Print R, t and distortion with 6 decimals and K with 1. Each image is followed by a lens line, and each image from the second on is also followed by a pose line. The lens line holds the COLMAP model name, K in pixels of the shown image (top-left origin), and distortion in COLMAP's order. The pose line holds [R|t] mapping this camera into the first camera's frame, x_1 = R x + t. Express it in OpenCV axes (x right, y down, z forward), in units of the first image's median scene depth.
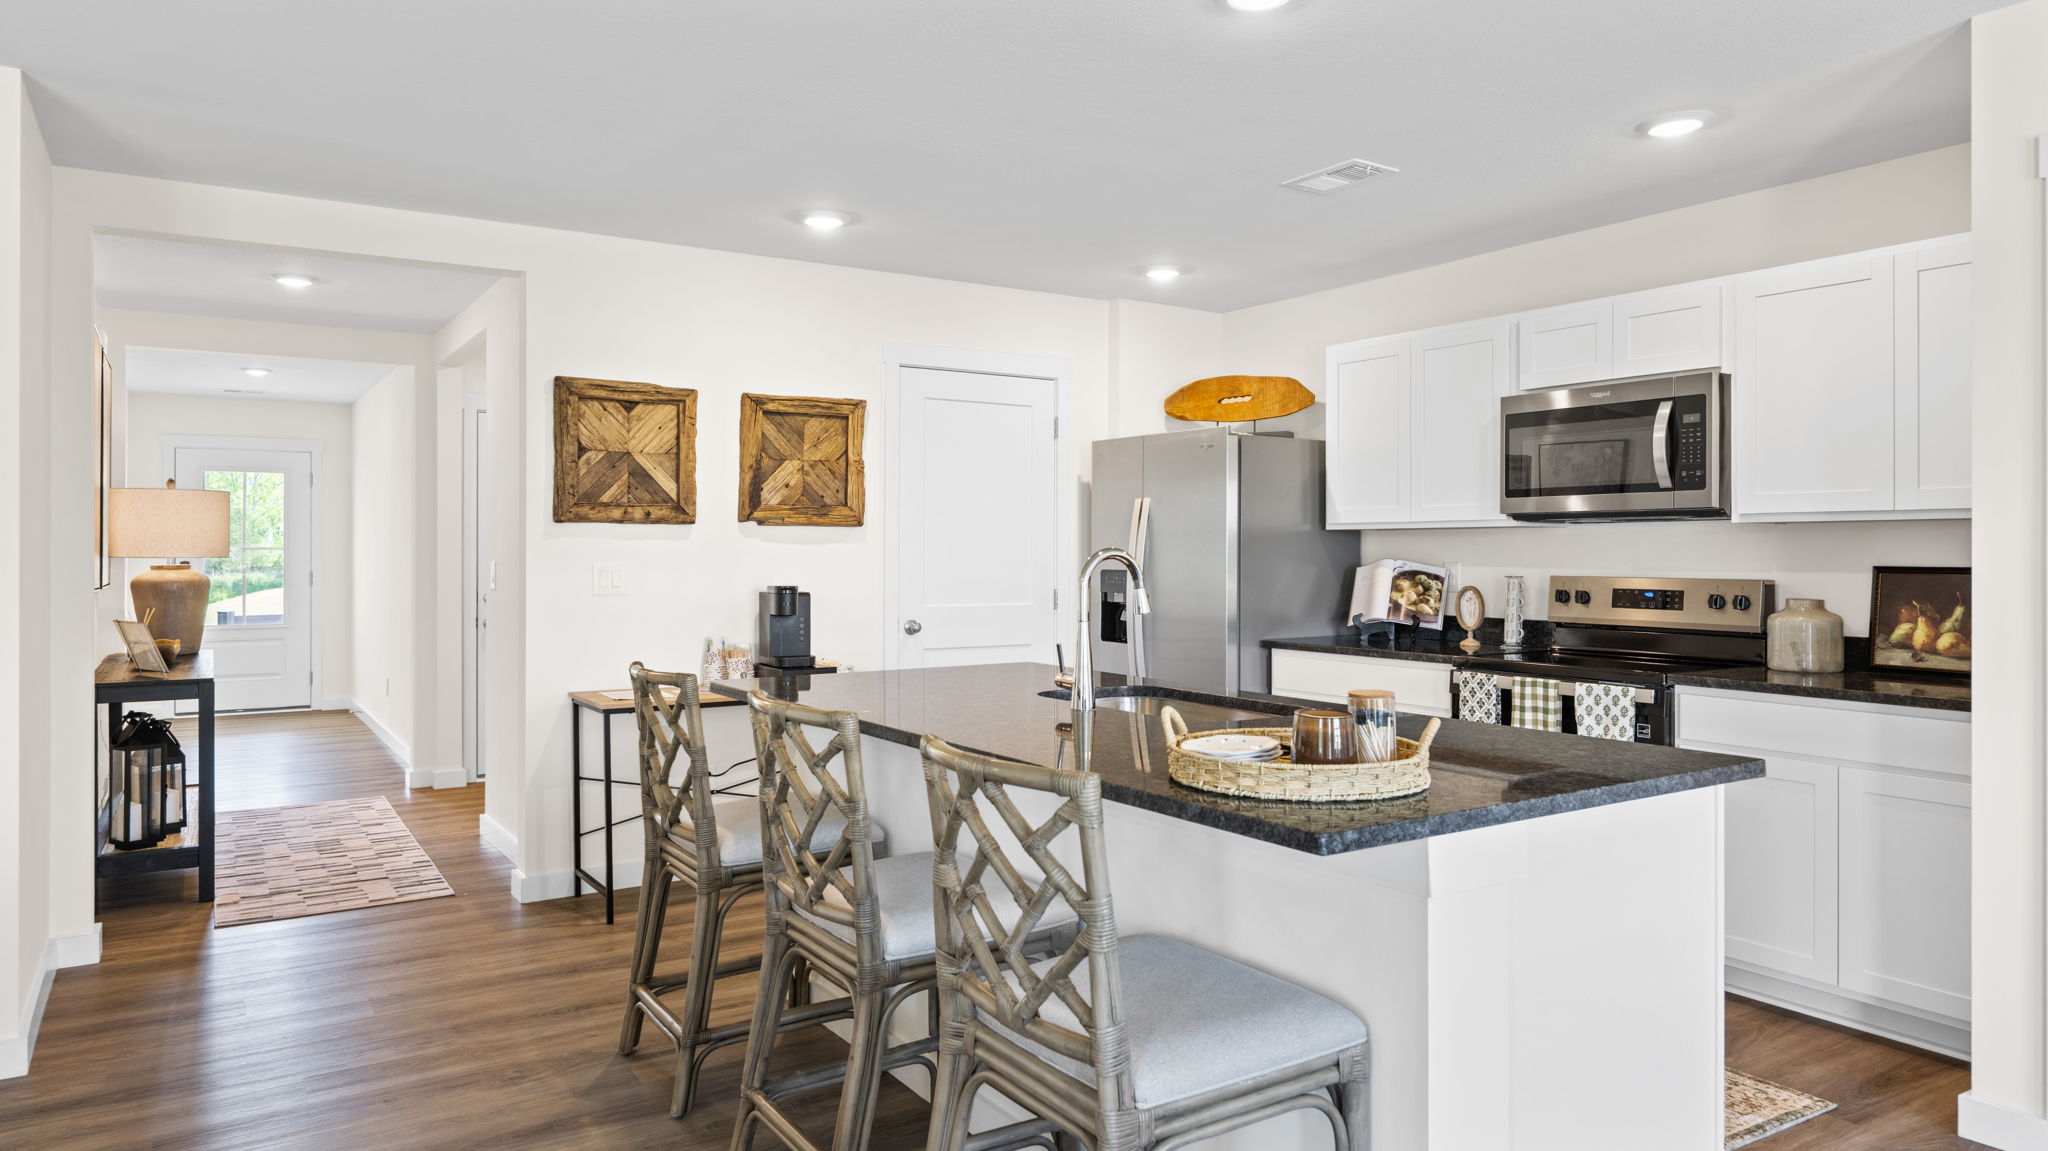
lens RADIAL K [[1283.1, 0, 993.0], [0, 1283.1, 551.7], [0, 0, 1]] dist [0.001216, 0.000579]
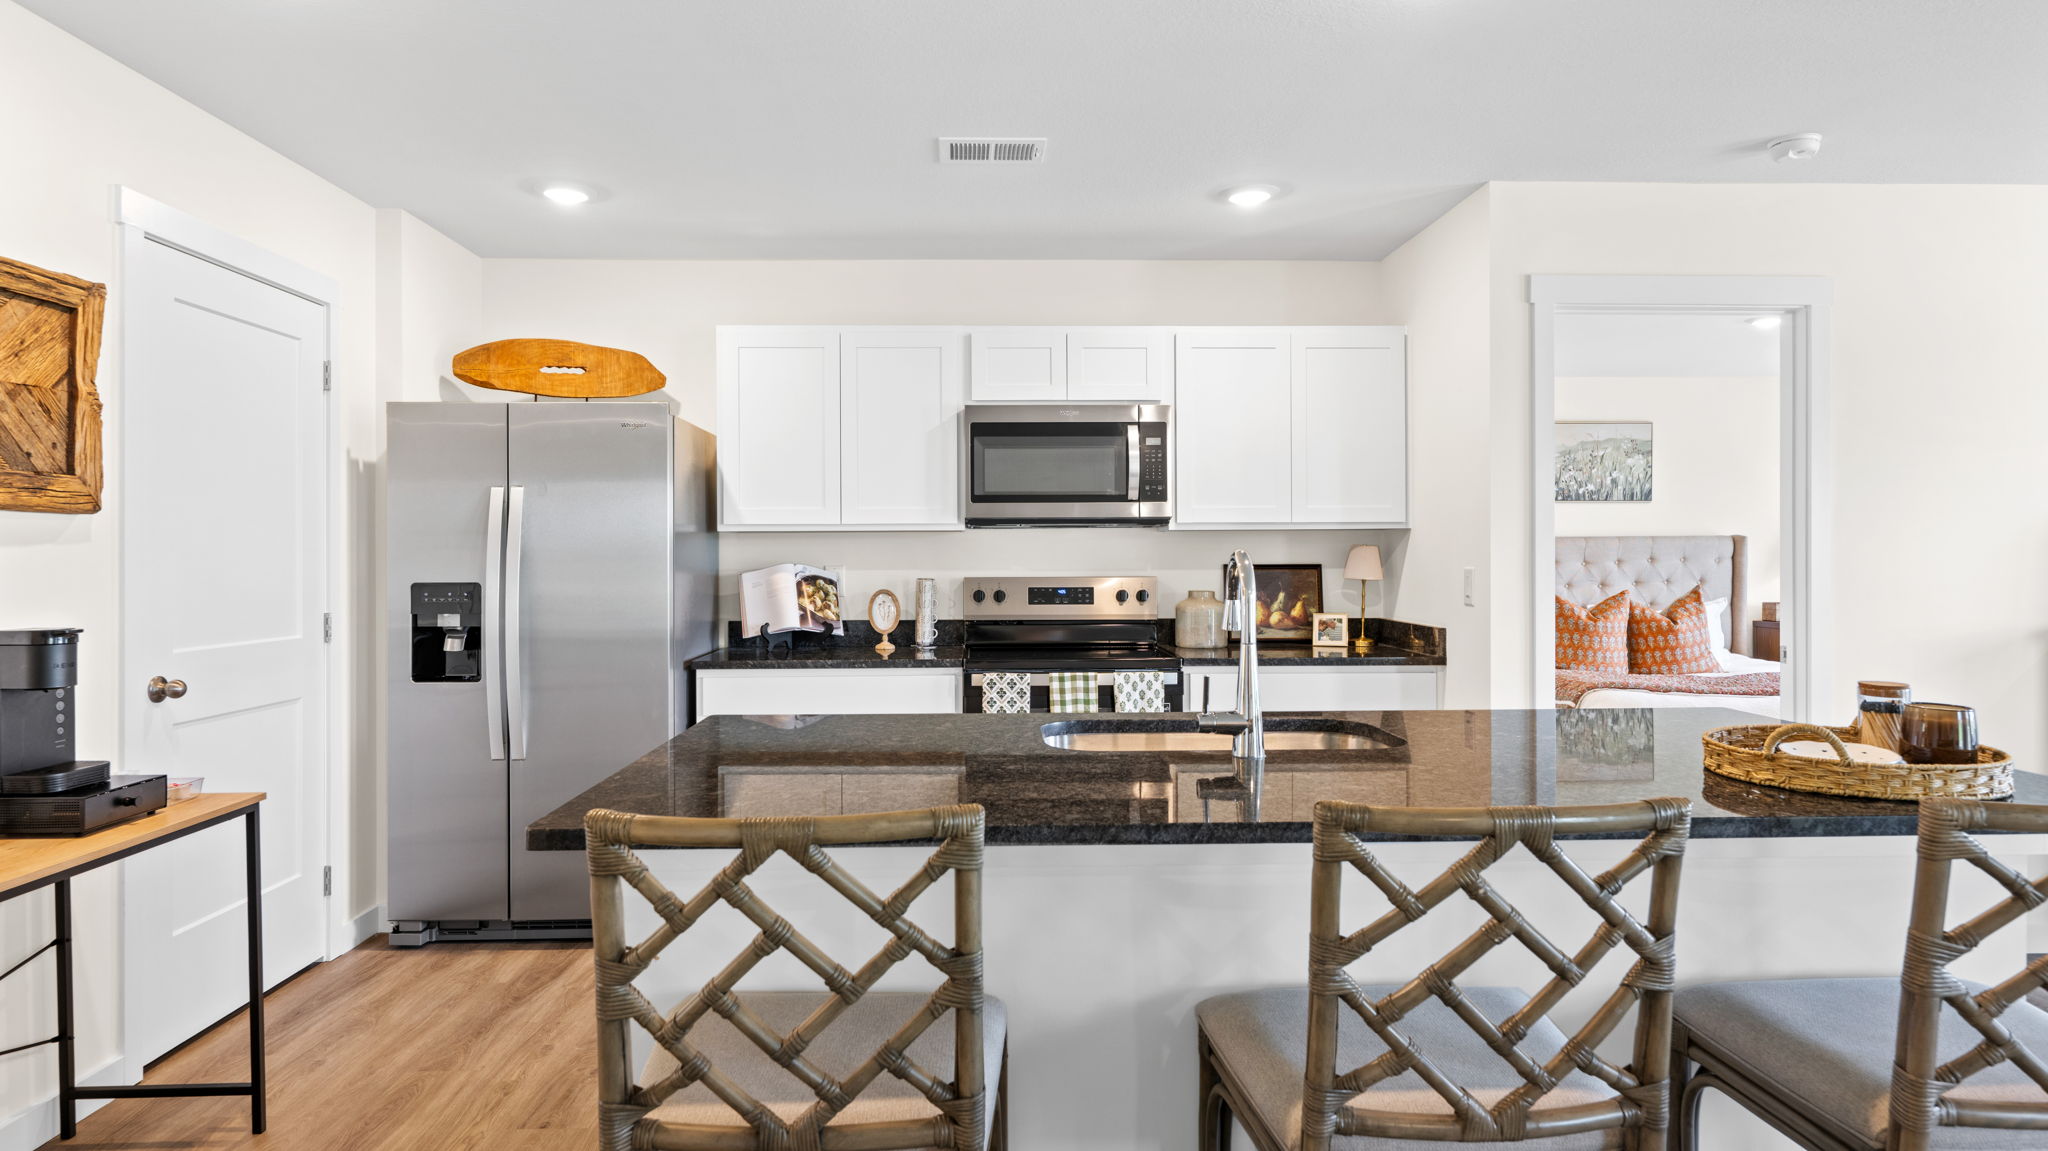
lens RADIAL K [[1178.4, 0, 1001.8], [0, 1178.4, 552.1], [0, 0, 1]] dist [-0.003931, -0.000179]
pose [[0.508724, -0.001408, 0.860928, -0.403608], [0.004694, 0.999988, -0.001138, -0.000926], [-0.860917, 0.004620, 0.508725, 0.491363]]
